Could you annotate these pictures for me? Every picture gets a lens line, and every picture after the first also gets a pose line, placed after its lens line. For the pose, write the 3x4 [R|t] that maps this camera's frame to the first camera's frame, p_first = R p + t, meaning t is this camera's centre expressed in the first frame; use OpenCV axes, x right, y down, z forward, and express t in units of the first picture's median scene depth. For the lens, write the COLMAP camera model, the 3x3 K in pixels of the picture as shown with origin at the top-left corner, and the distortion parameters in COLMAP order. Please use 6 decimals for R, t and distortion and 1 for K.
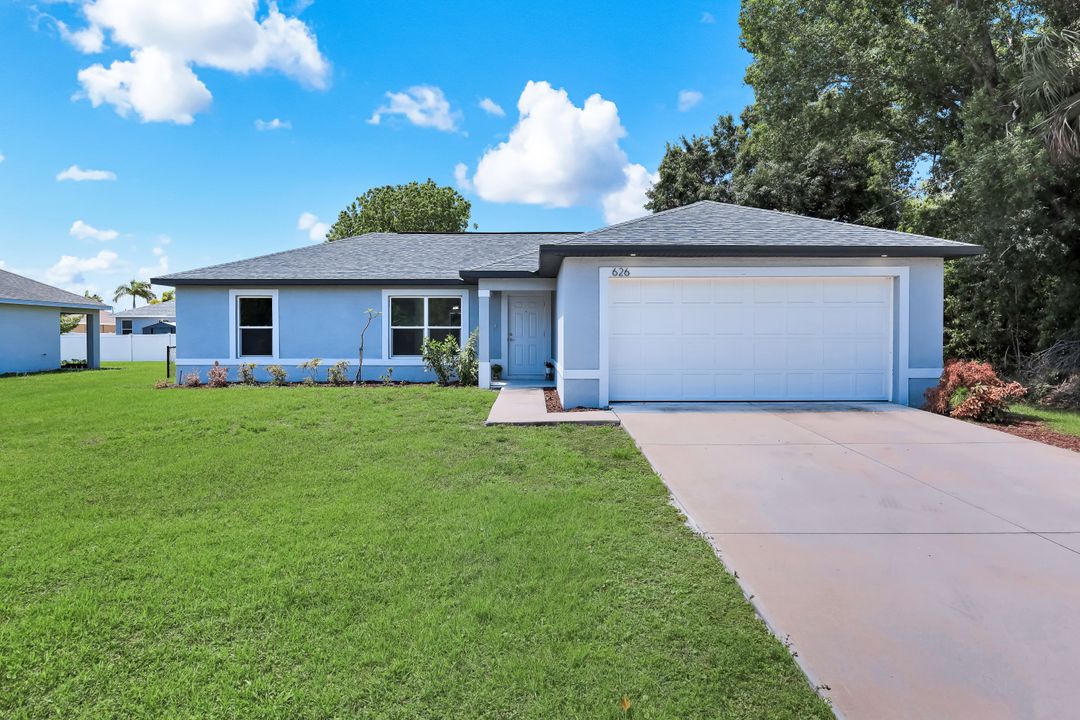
lens RADIAL K [[660.8, 0, 540.0], [0, 660.8, 360.0], [0, 0, 1]] dist [0.001471, 0.000089]
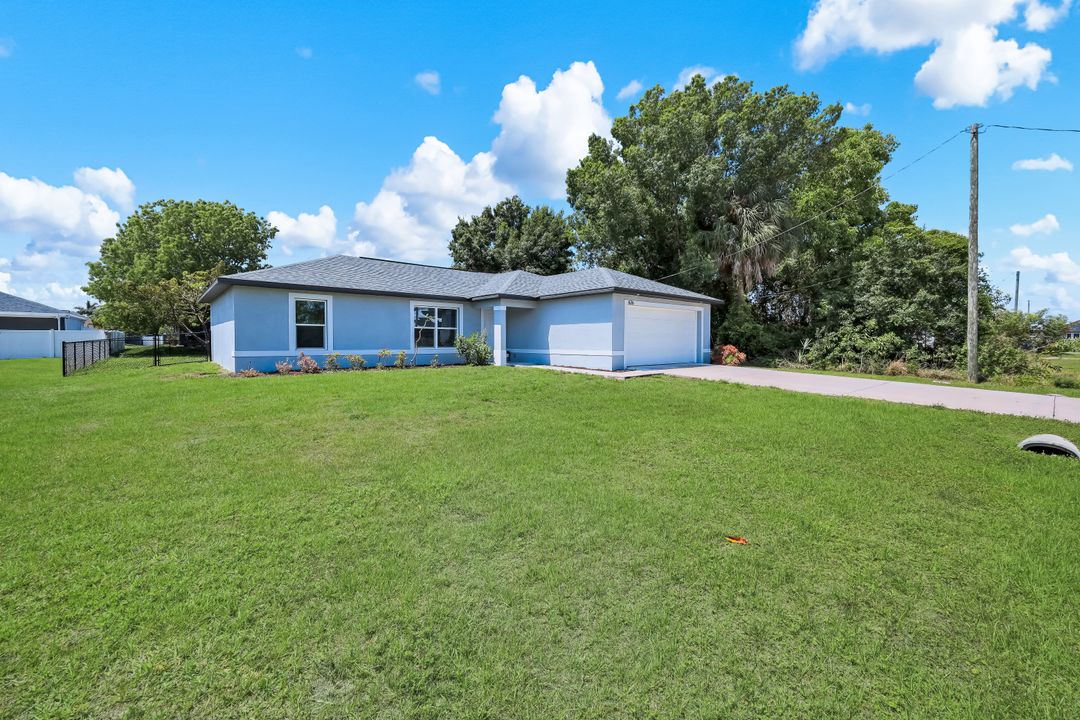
lens RADIAL K [[437.5, 0, 537.1], [0, 437.5, 354.8], [0, 0, 1]] dist [-0.000834, -0.000267]
pose [[0.762572, -0.019086, 0.646622, -0.642539], [0.018340, 0.999801, 0.007882, 0.007577], [-0.646644, 0.005848, 0.762770, 0.101339]]
